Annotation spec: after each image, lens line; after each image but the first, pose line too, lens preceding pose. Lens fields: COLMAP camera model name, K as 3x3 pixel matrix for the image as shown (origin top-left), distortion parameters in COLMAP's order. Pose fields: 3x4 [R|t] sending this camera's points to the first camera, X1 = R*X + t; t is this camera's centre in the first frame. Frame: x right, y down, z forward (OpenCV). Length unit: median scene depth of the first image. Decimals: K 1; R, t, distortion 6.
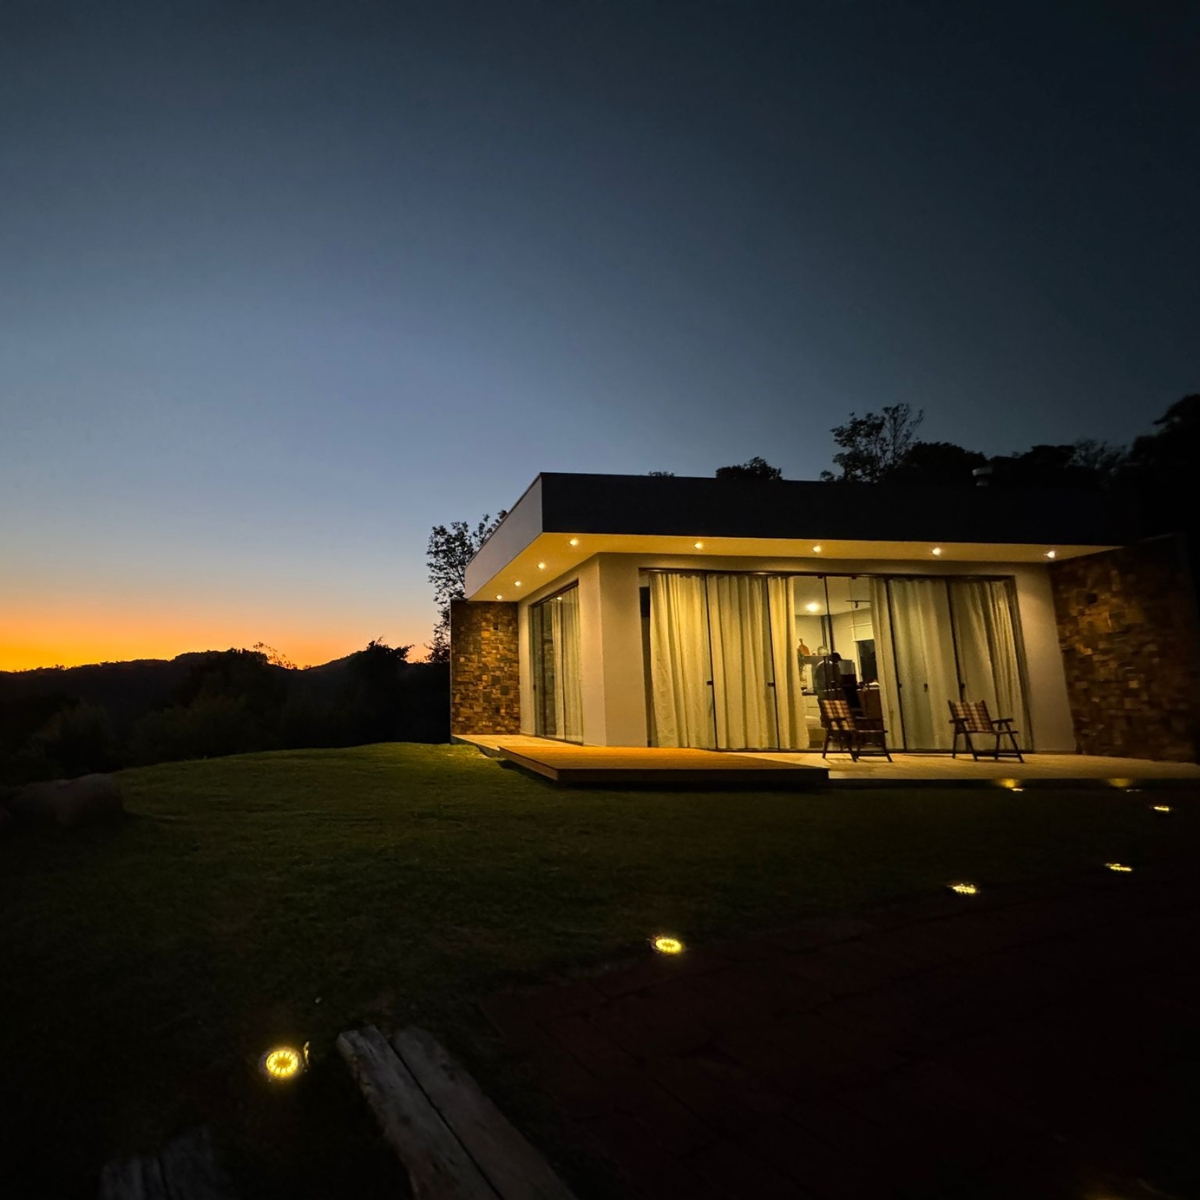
lens RADIAL K [[477.9, 0, 600.0], [0, 477.9, 600.0], [0, 0, 1]] dist [-0.002724, -0.000291]
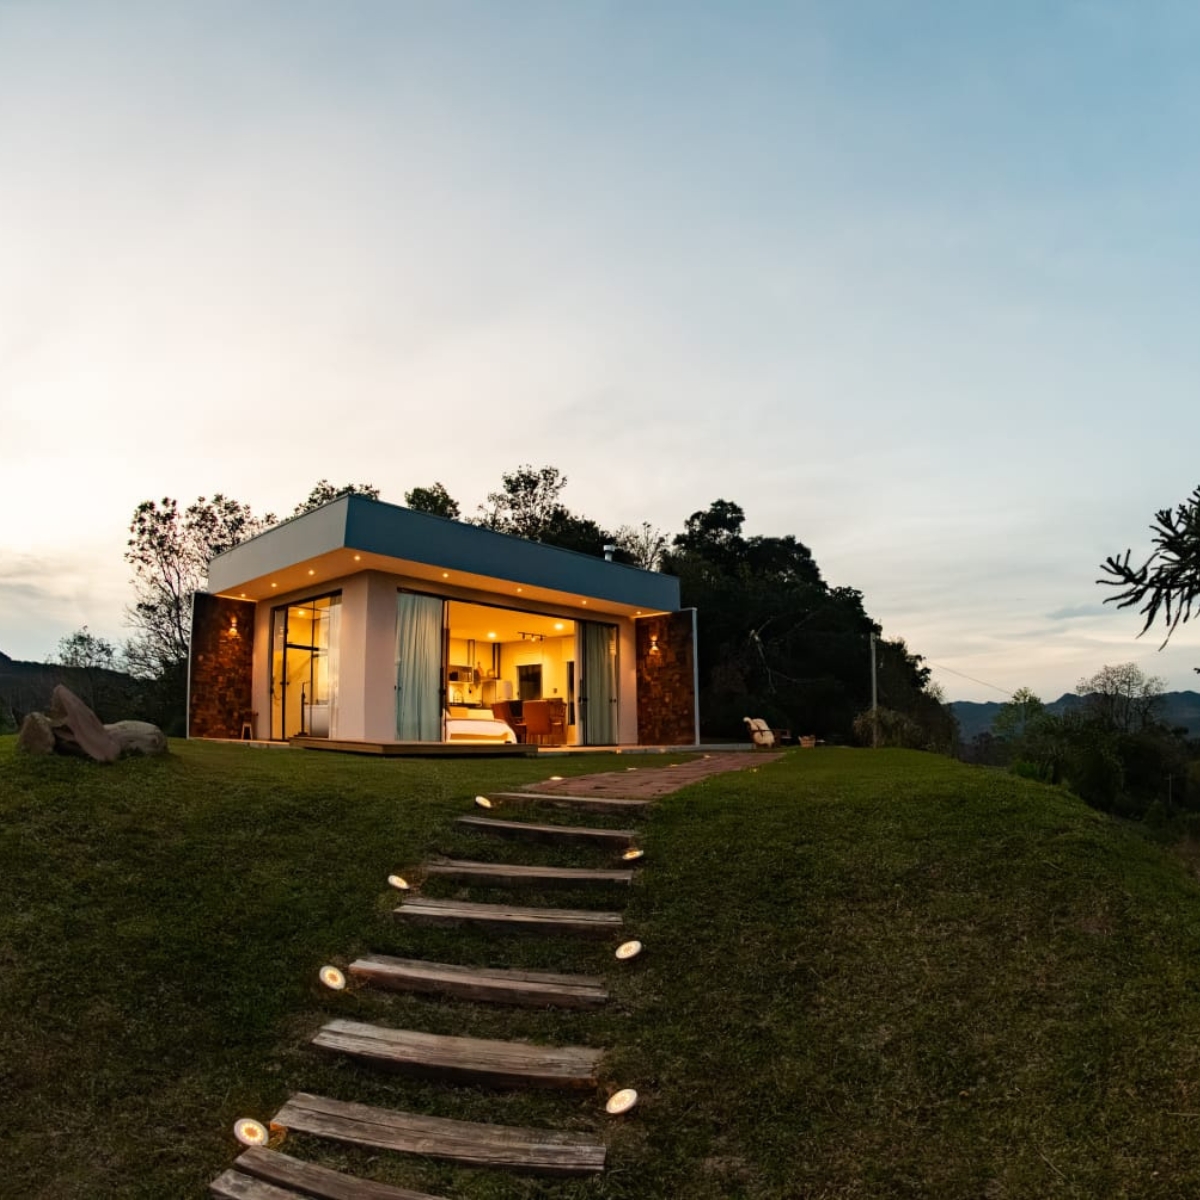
lens RADIAL K [[1413.0, 0, 600.0], [0, 1413.0, 600.0], [0, 0, 1]] dist [-0.004800, -0.004916]
pose [[0.659038, 0.107760, 0.744350, -1.838835], [-0.092305, 0.993790, -0.062146, 0.112718], [-0.746424, -0.027751, 0.664892, -1.402209]]
